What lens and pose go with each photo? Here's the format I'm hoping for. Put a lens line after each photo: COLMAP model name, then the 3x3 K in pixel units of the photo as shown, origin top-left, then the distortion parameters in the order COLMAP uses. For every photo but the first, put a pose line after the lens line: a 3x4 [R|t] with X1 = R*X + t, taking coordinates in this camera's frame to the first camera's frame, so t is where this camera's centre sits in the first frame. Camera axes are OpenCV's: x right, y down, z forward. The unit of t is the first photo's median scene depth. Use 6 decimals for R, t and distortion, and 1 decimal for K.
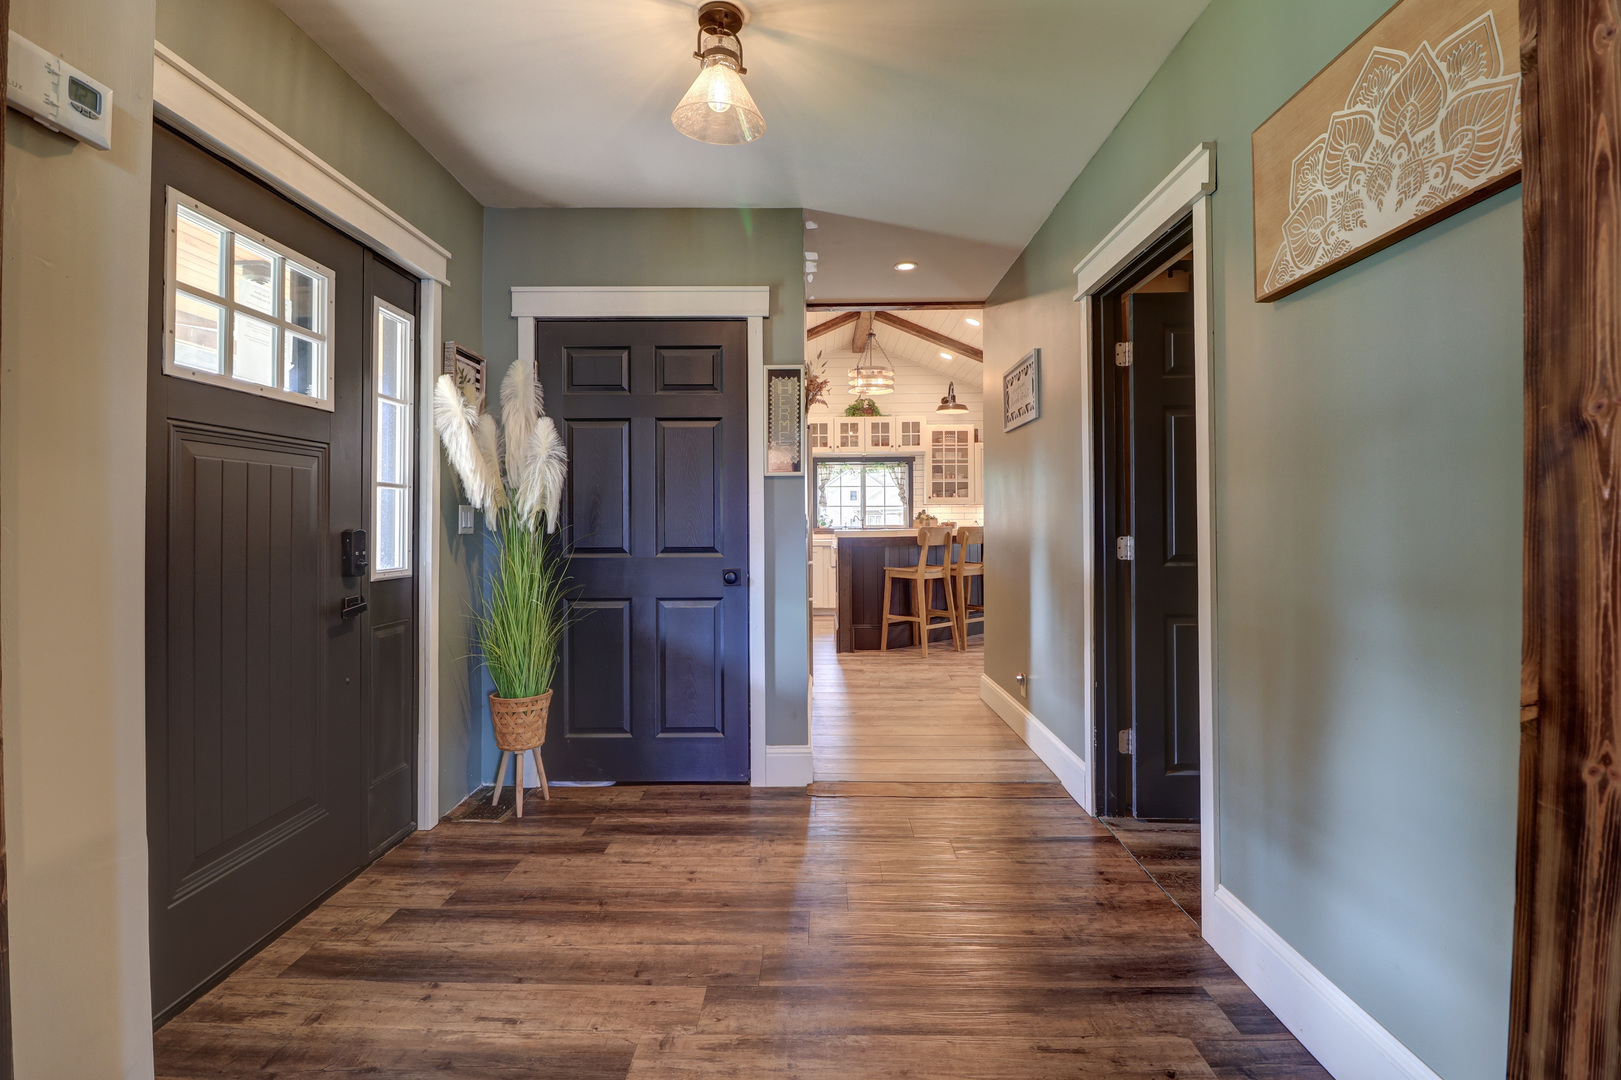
lens RADIAL K [[755.1, 0, 809.3], [0, 755.1, 527.9], [0, 0, 1]] dist [-0.013263, -0.001990]
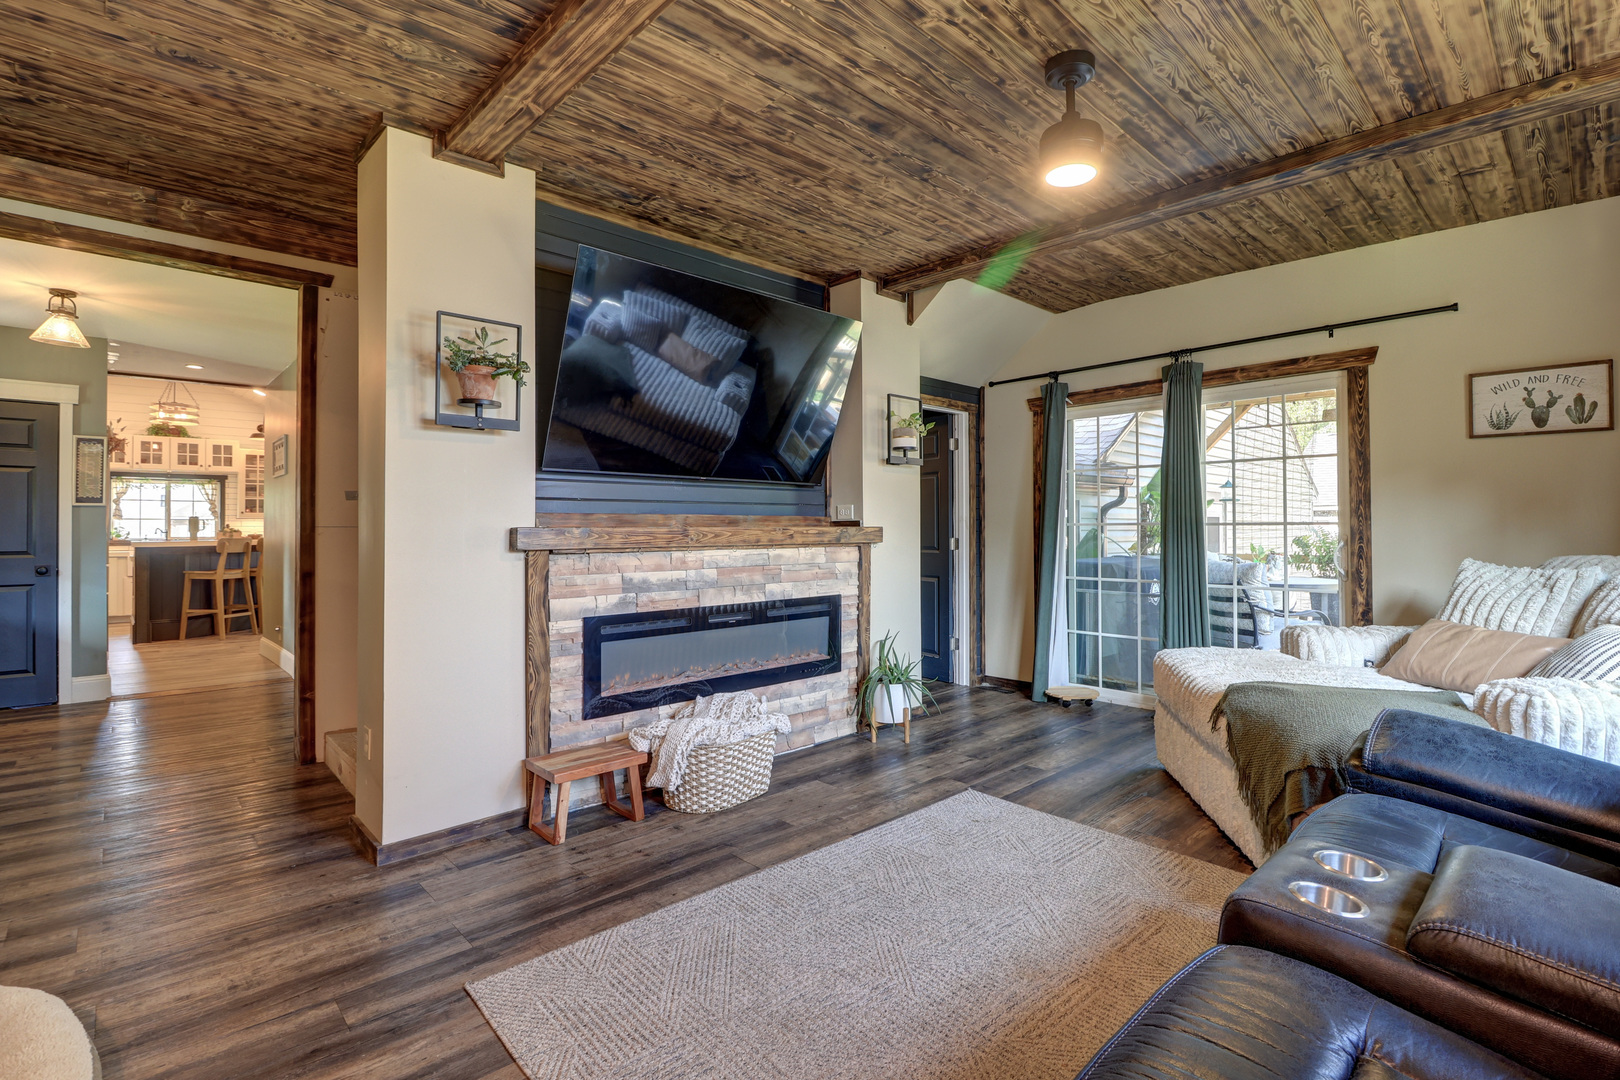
lens RADIAL K [[754.7, 0, 800.3], [0, 754.7, 523.9], [0, 0, 1]] dist [-0.013263, -0.001990]
pose [[0.723069, 0.011537, 0.690680, -0.012390], [0.002925, 0.999800, -0.019762, 0.001840], [-0.690770, 0.016310, 0.722891, -0.439140]]
